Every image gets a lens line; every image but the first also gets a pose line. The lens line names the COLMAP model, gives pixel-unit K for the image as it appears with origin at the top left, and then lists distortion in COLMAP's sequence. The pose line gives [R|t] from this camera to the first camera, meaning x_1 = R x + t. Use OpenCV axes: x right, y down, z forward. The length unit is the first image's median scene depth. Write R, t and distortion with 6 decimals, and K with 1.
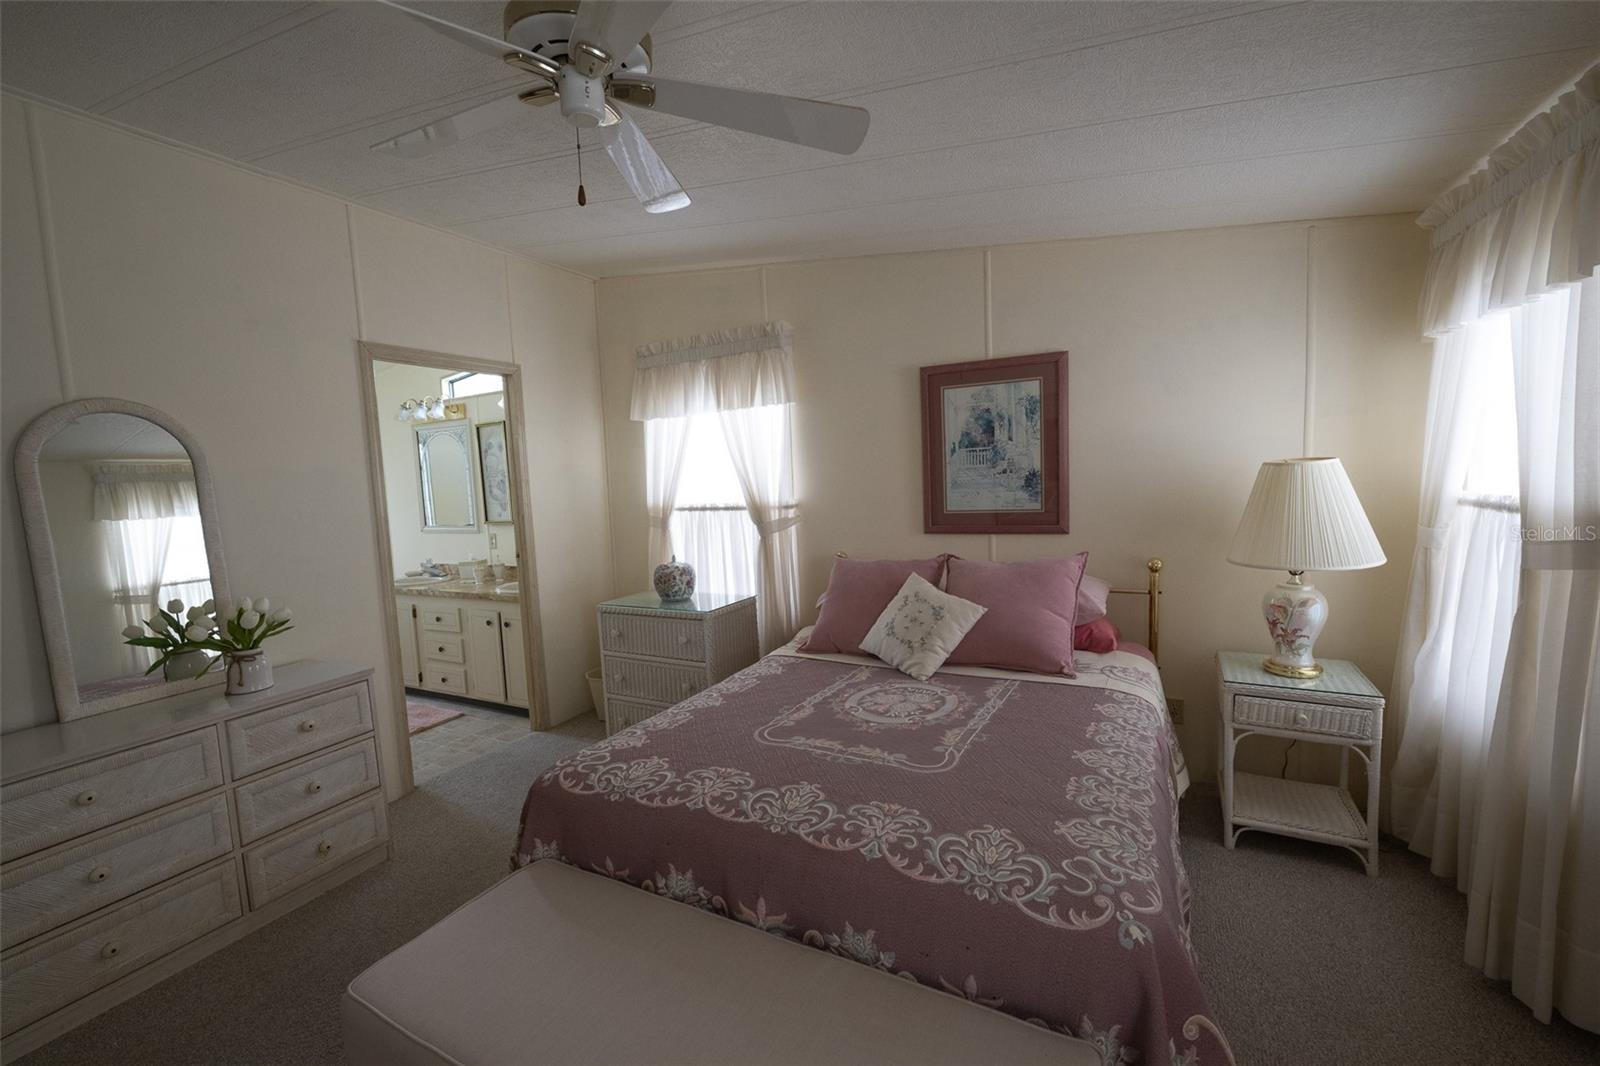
lens RADIAL K [[666.5, 0, 792.7], [0, 666.5, 531.0], [0, 0, 1]] dist [-0.000960, -0.000004]
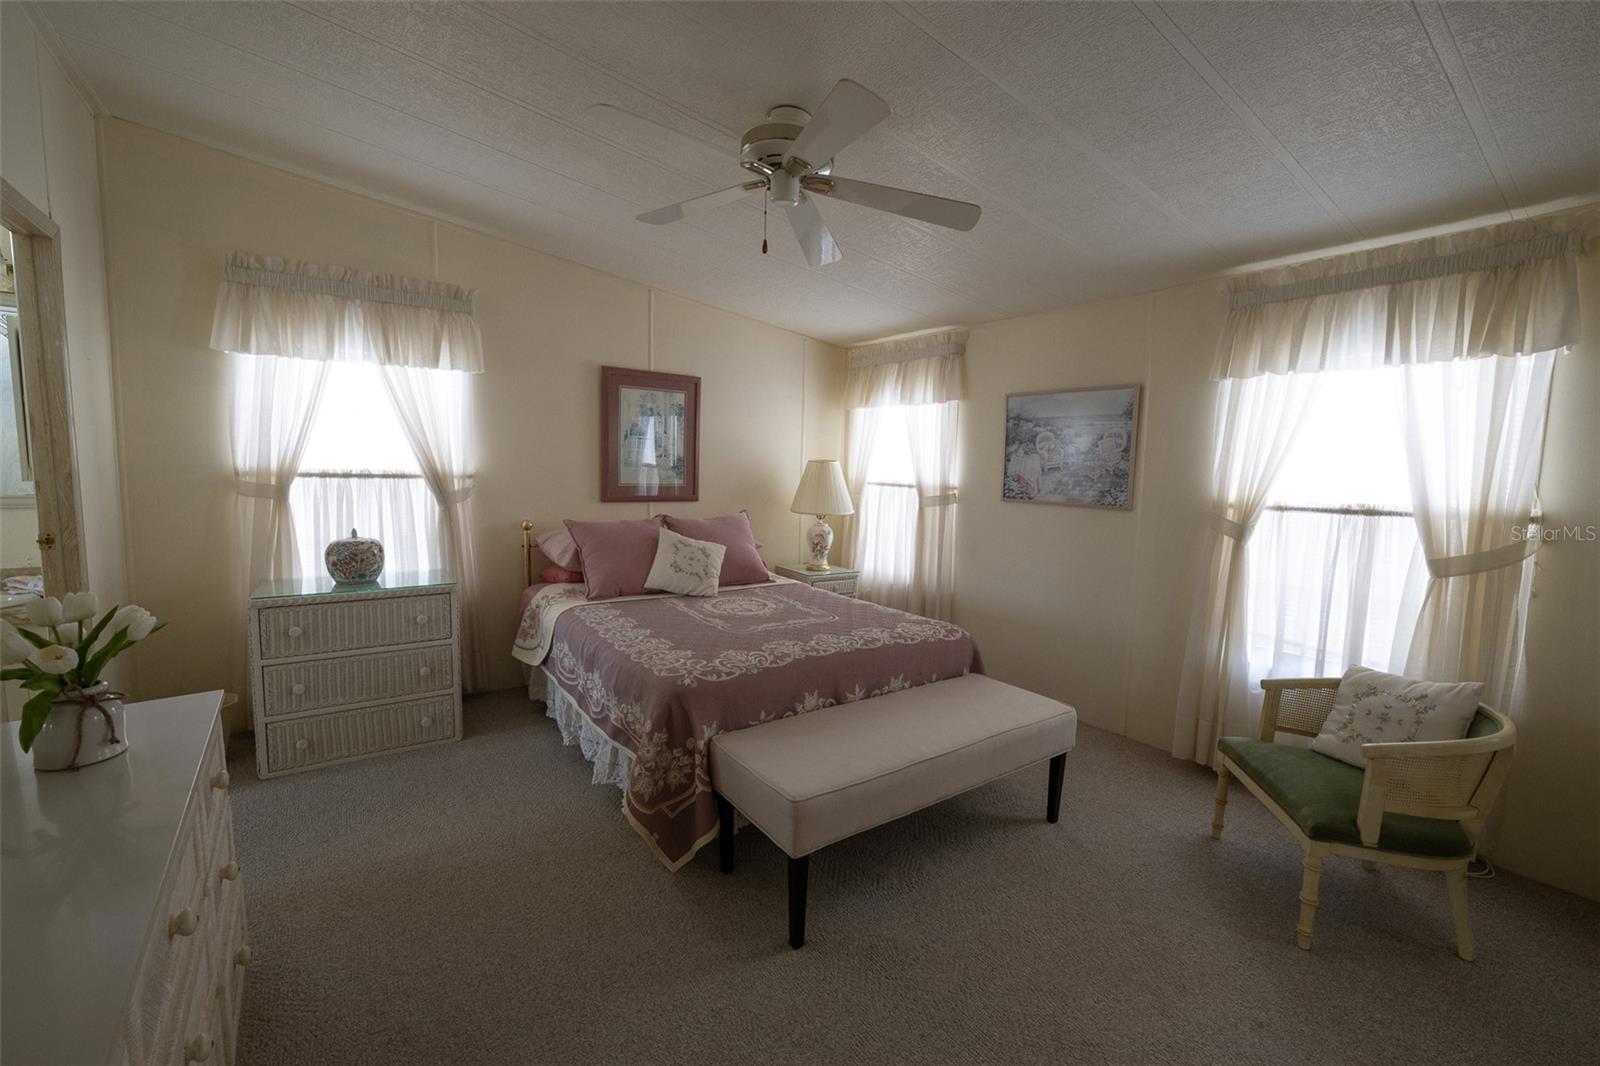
lens RADIAL K [[666.5, 0, 792.7], [0, 666.5, 531.0], [0, 0, 1]] dist [-0.000960, -0.000004]
pose [[0.436140, -0.034144, 0.899231, -0.691587], [0.026182, 0.999338, 0.025246, 0.032116], [-0.899498, 0.012533, 0.436745, 0.141644]]
